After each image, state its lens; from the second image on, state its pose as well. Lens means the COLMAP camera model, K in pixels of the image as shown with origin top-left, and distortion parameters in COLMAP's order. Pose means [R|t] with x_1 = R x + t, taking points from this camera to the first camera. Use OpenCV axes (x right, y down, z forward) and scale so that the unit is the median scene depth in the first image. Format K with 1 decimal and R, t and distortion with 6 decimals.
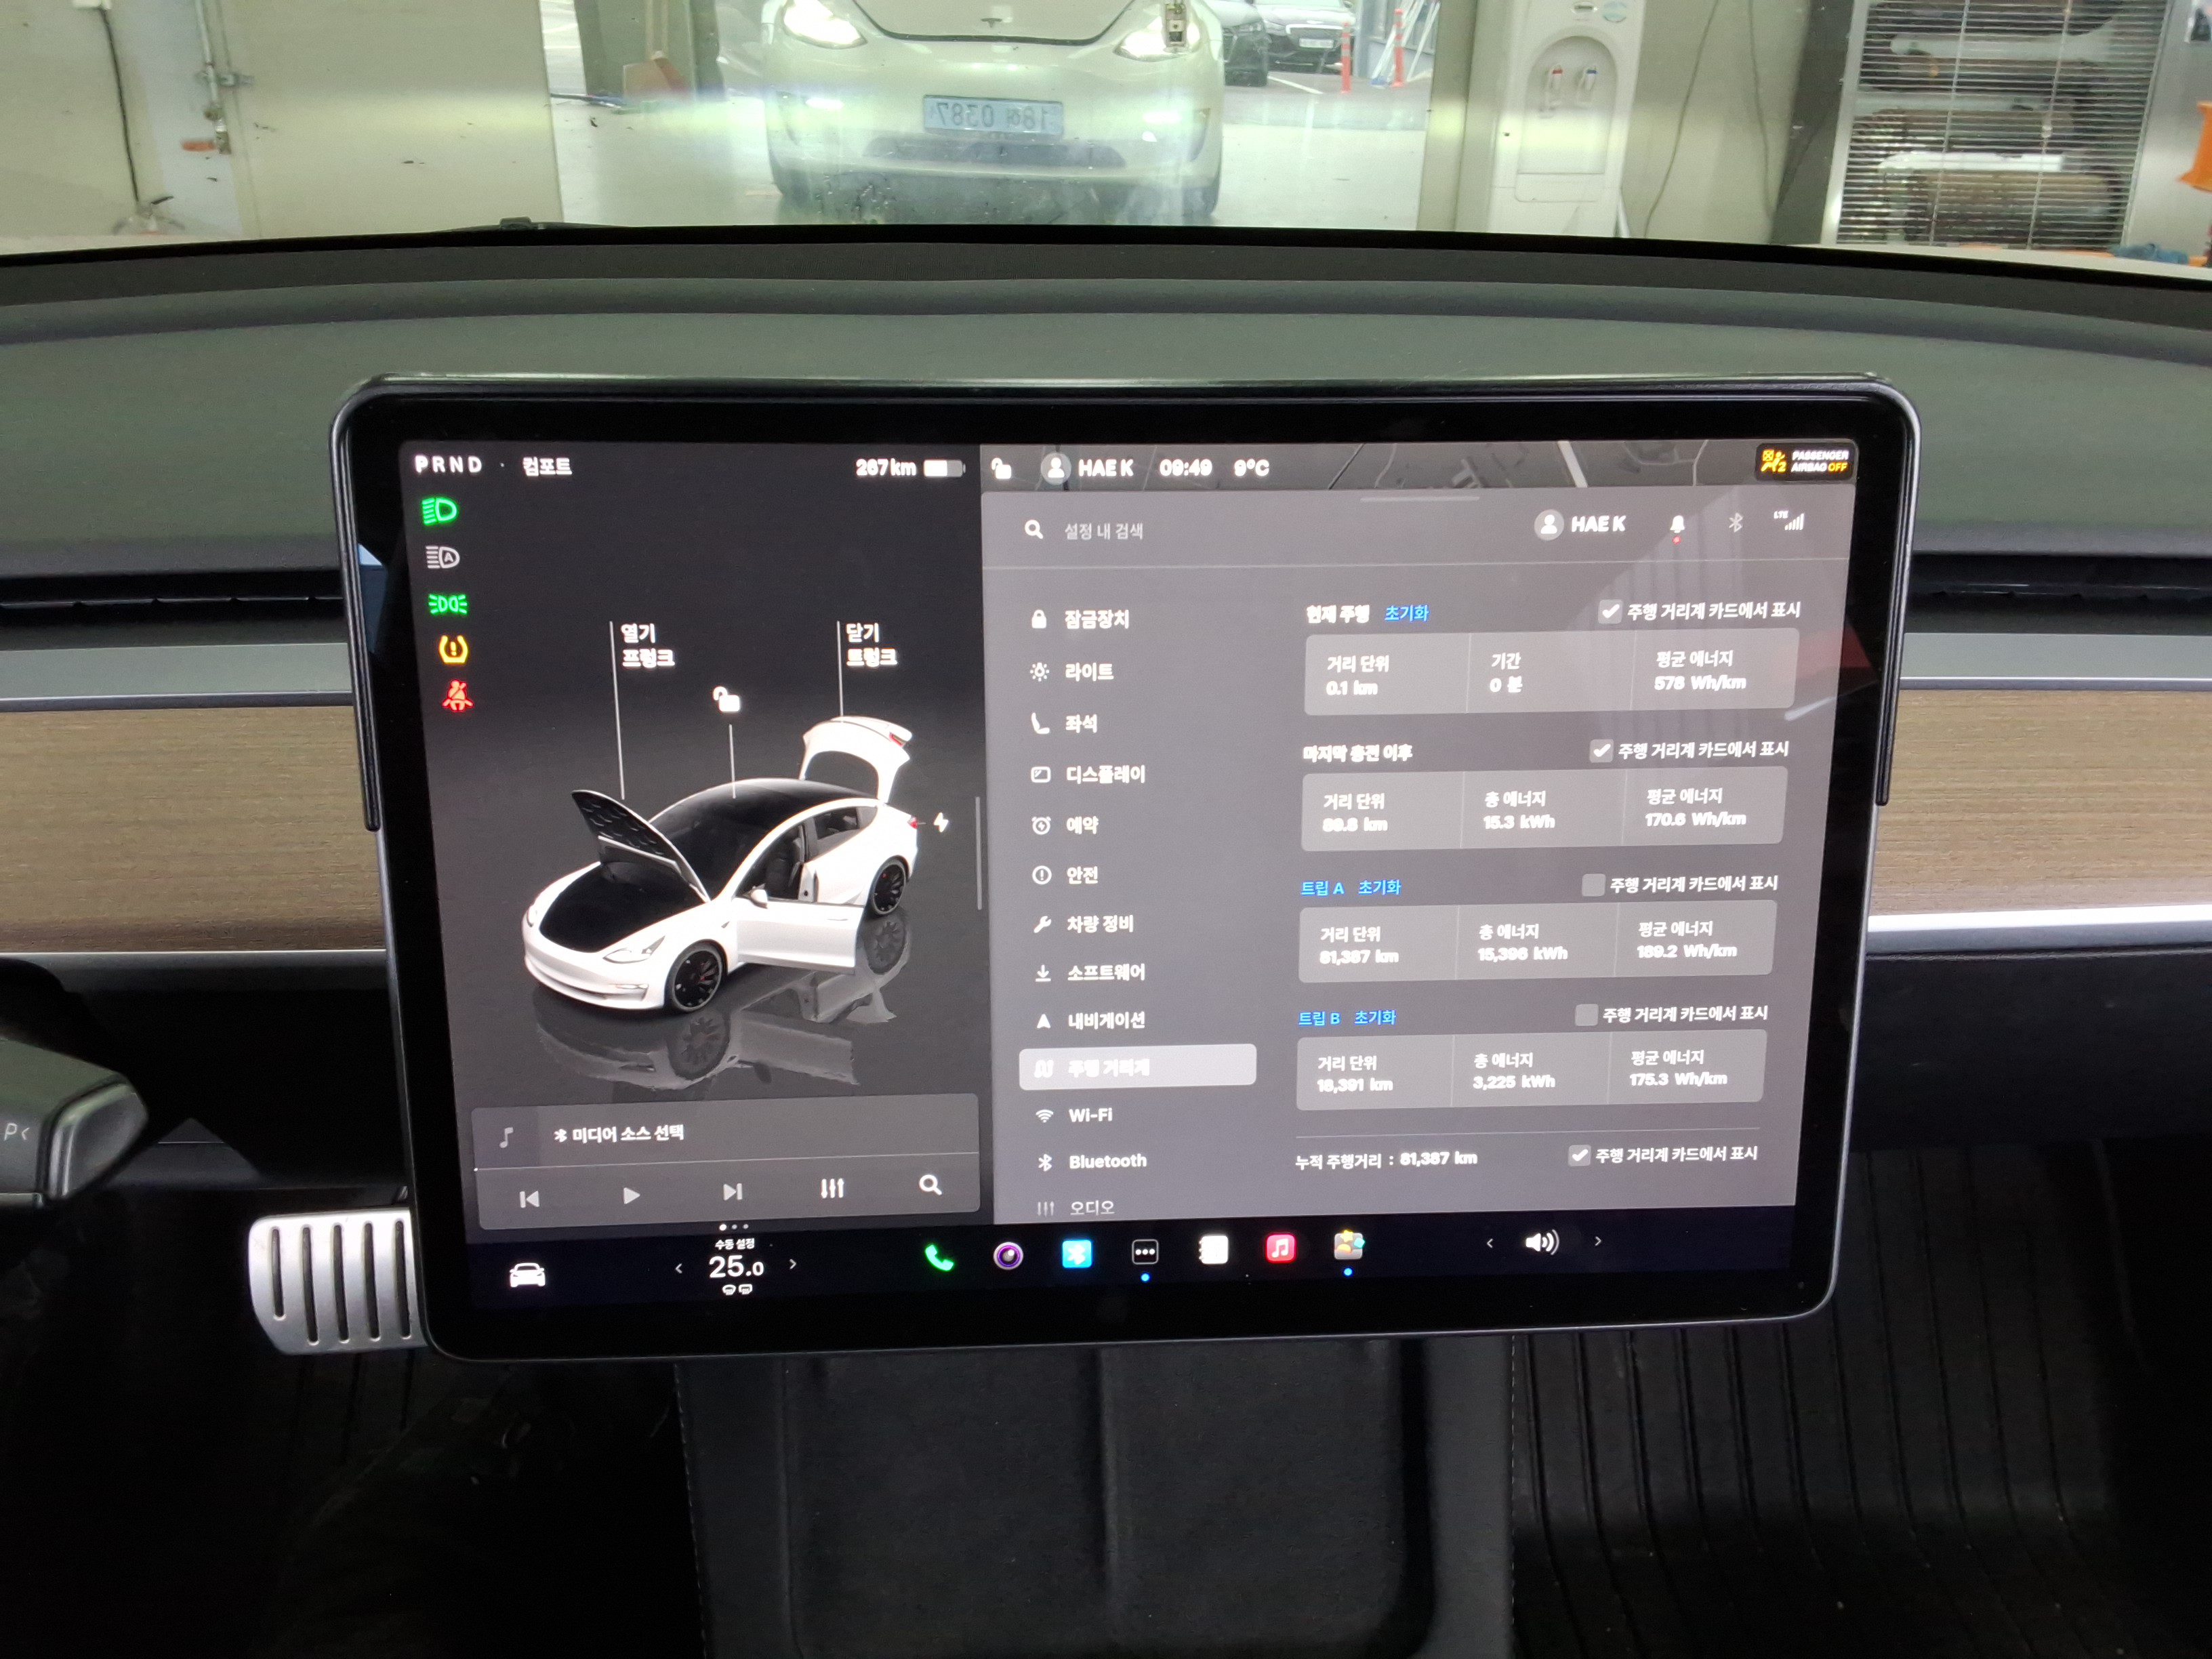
lens RADIAL K [[1772.6, 0, 1126.0], [0, 1772.6, 873.1], [0, 0, 1]] dist [0.090332, -0.124069]
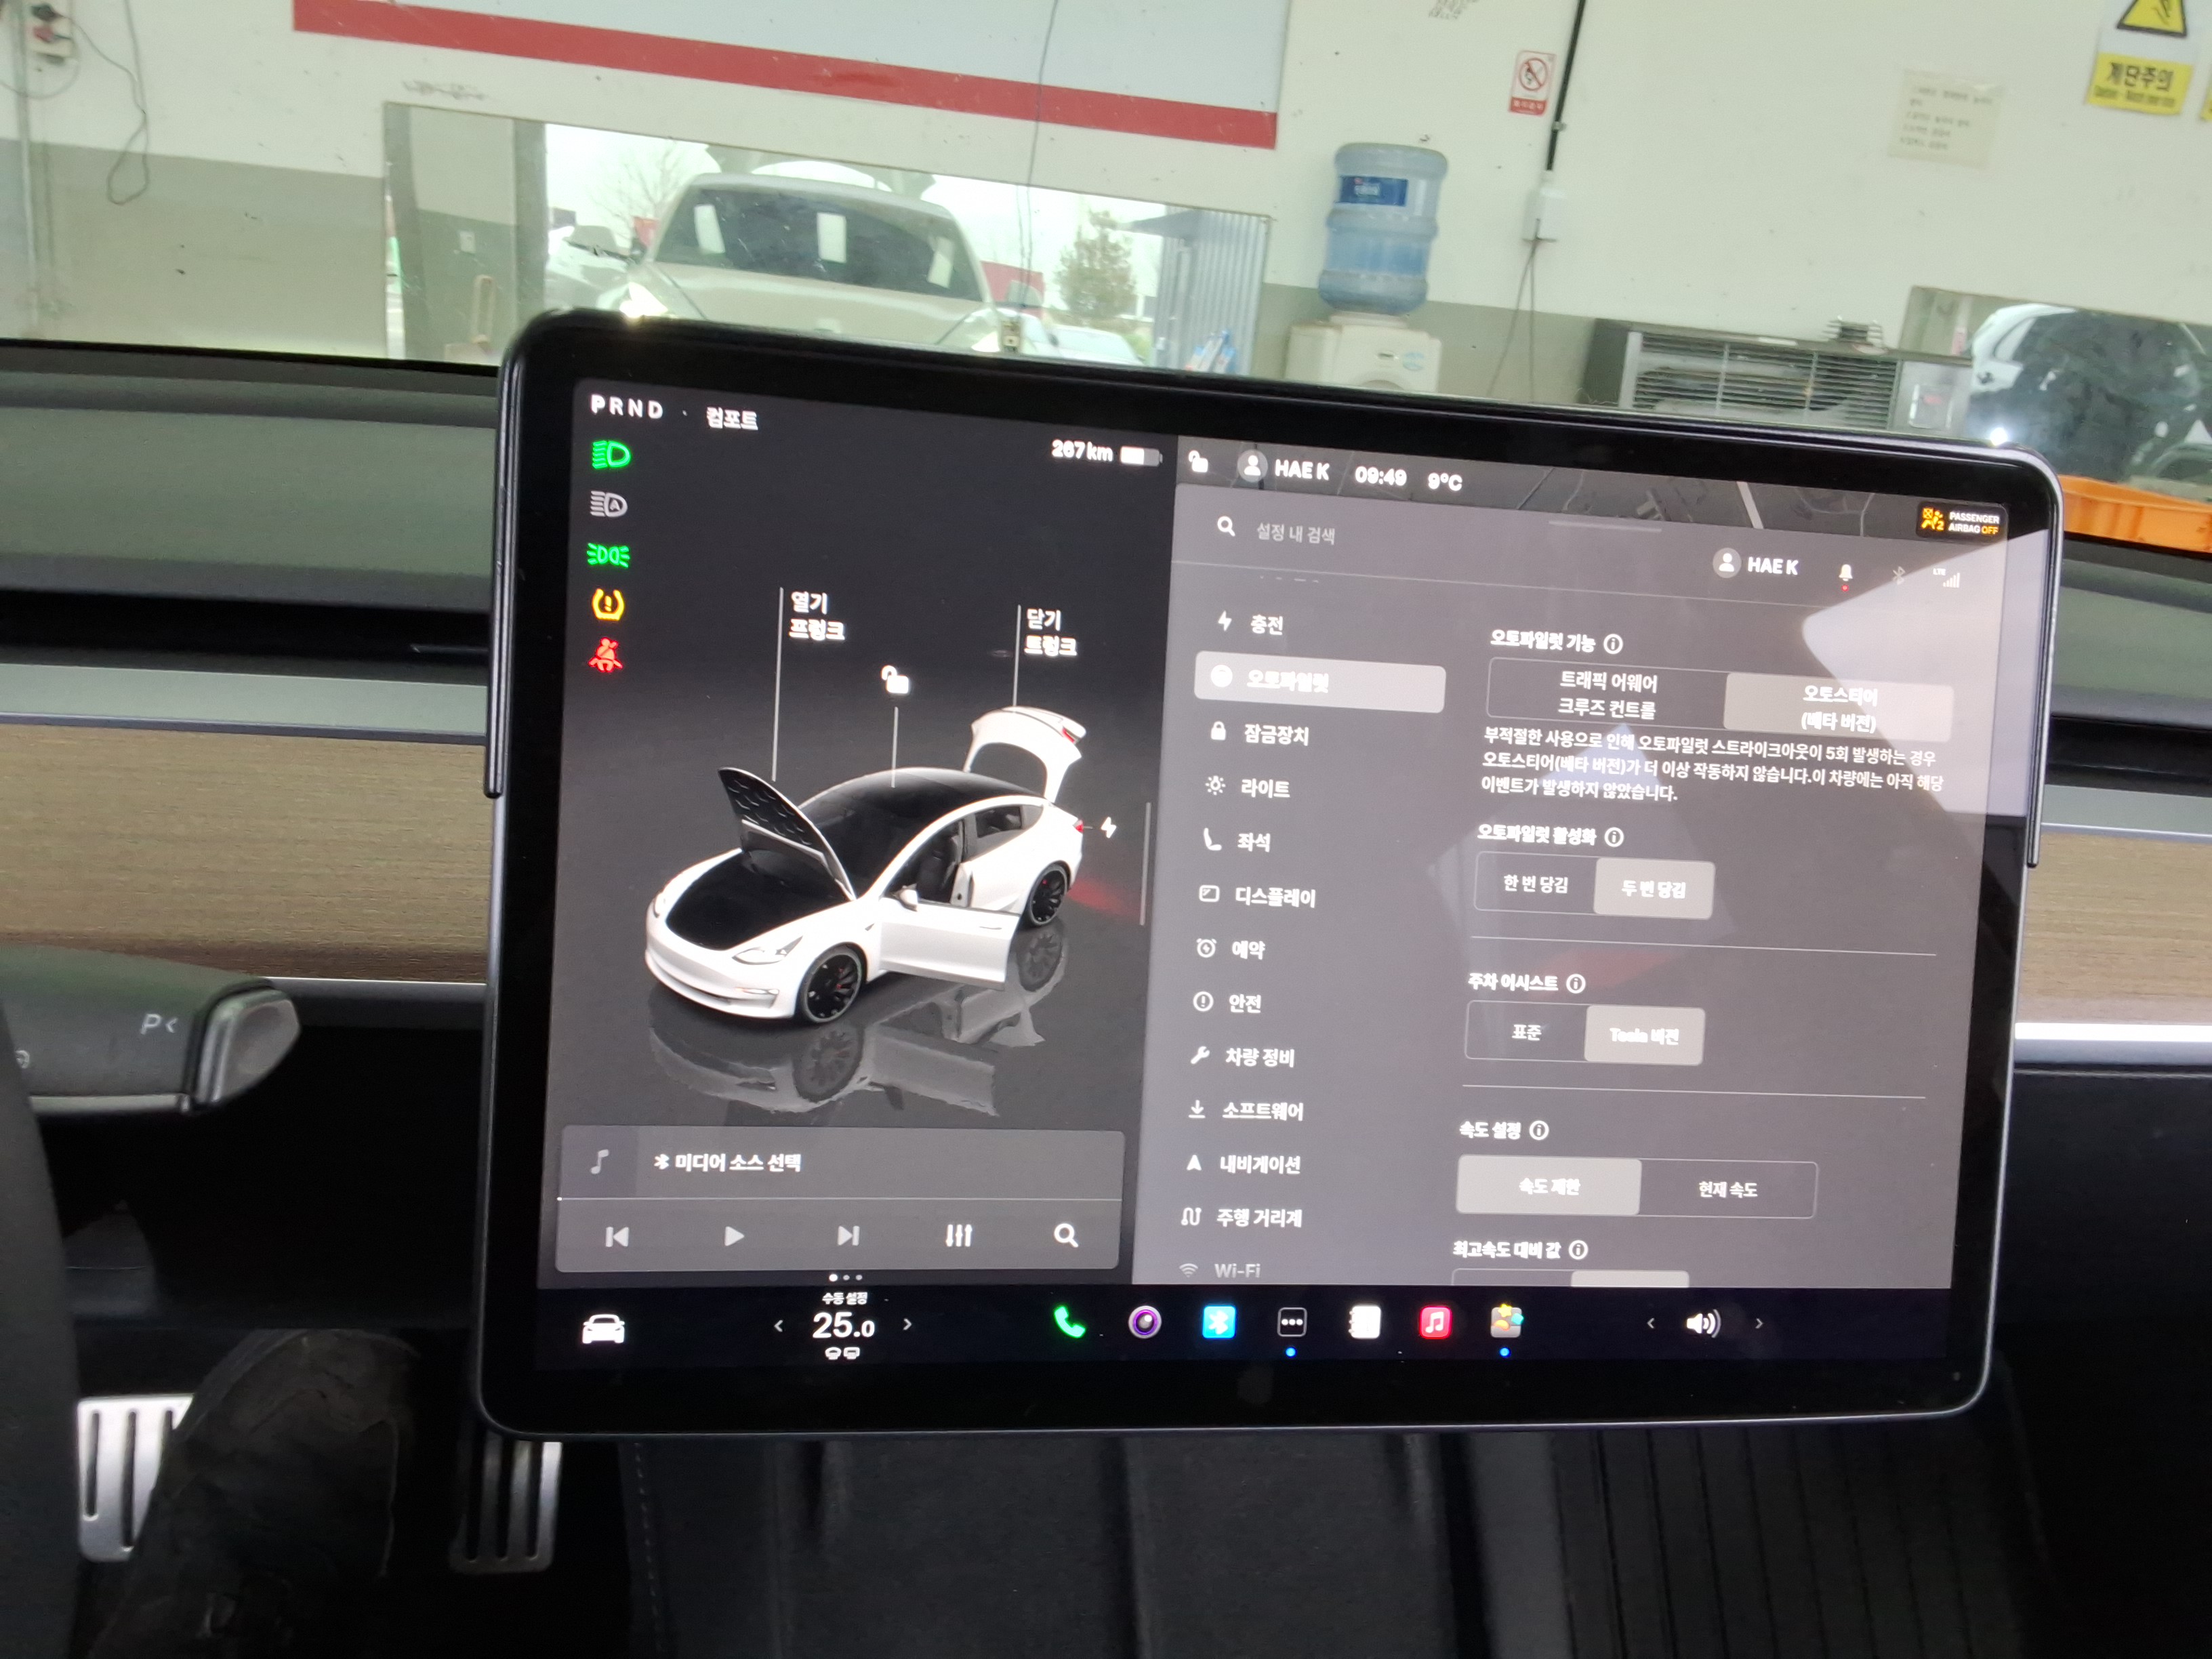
lens RADIAL K [[1772.6, 0, 1123.9], [0, 1772.6, 863.3], [0, 0, 1]] dist [0.090332, -0.124069]
pose [[0.991444, 0.048204, 0.121309, -0.194825], [-0.026890, 0.984807, -0.171559, 0.140139], [-0.127736, 0.166829, 0.977677, 0.082115]]
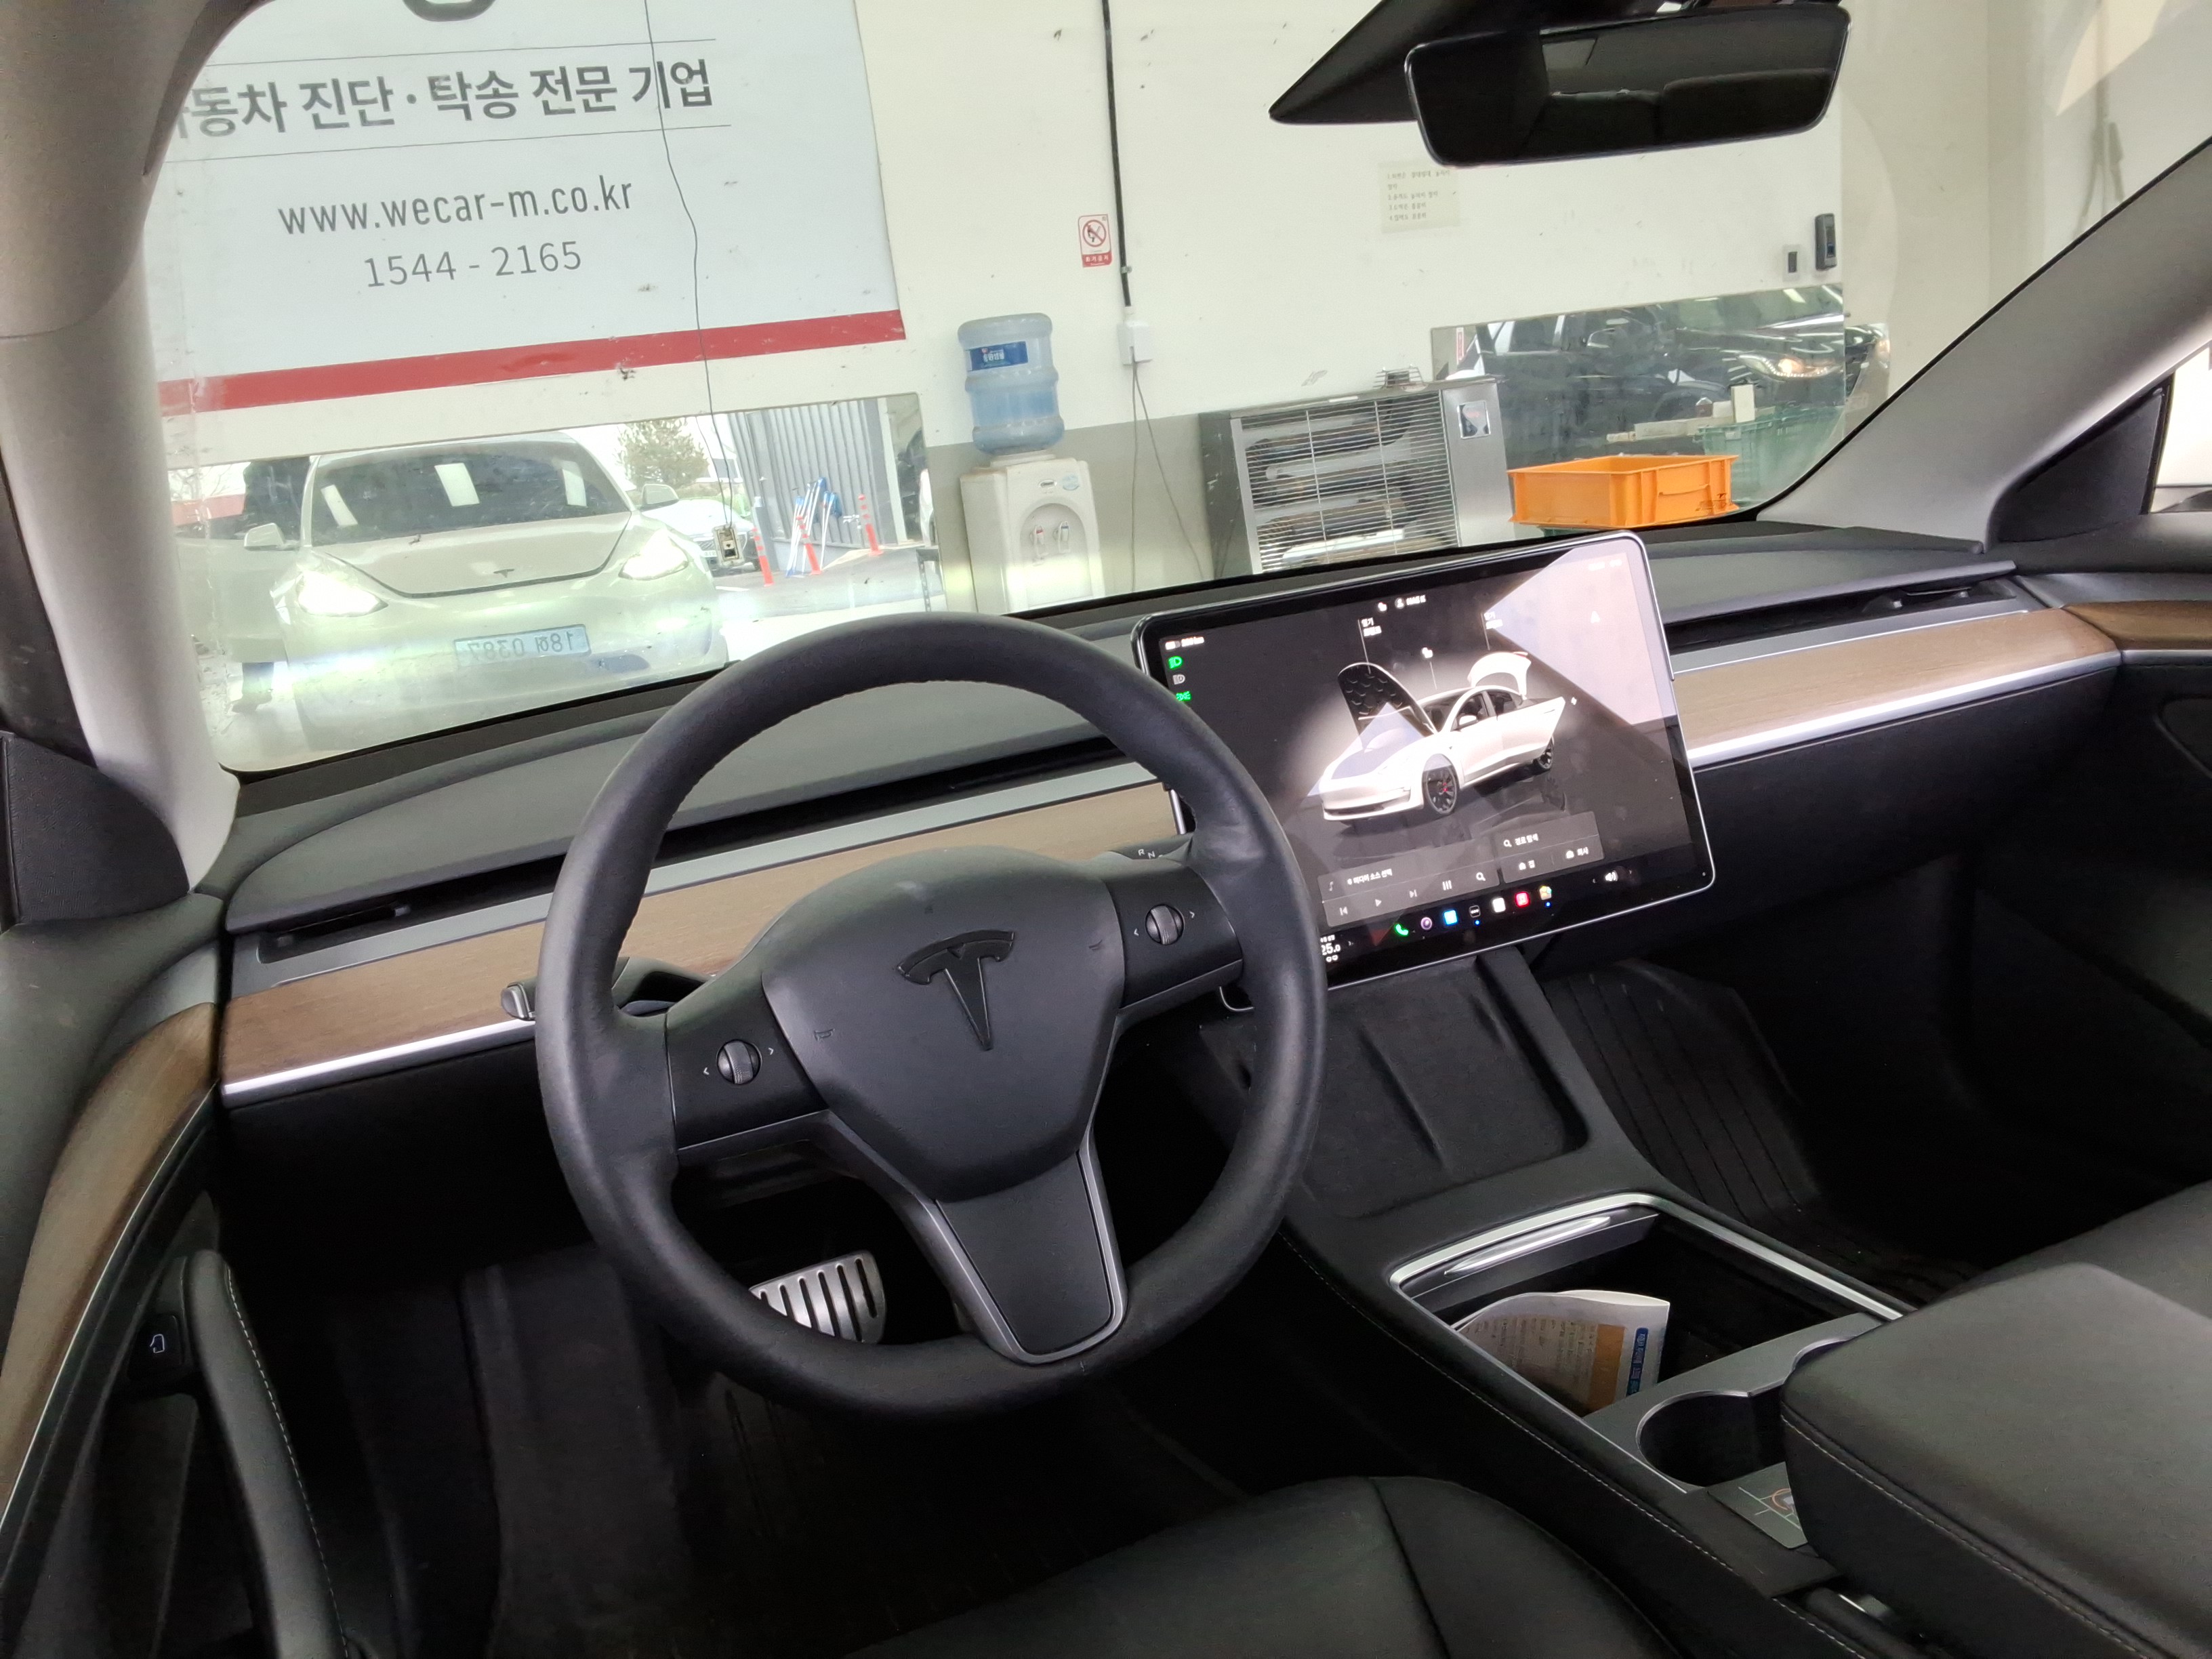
lens RADIAL K [[1772.6, 0, 1079.4], [0, 1772.6, 843.3], [0, 0, 1]] dist [0.090332, -0.124069]
pose [[0.940349, -0.201549, 0.274084, -1.138886], [0.266280, 0.937456, -0.224212, 0.523801], [-0.211752, 0.283820, 0.935204, -1.181465]]
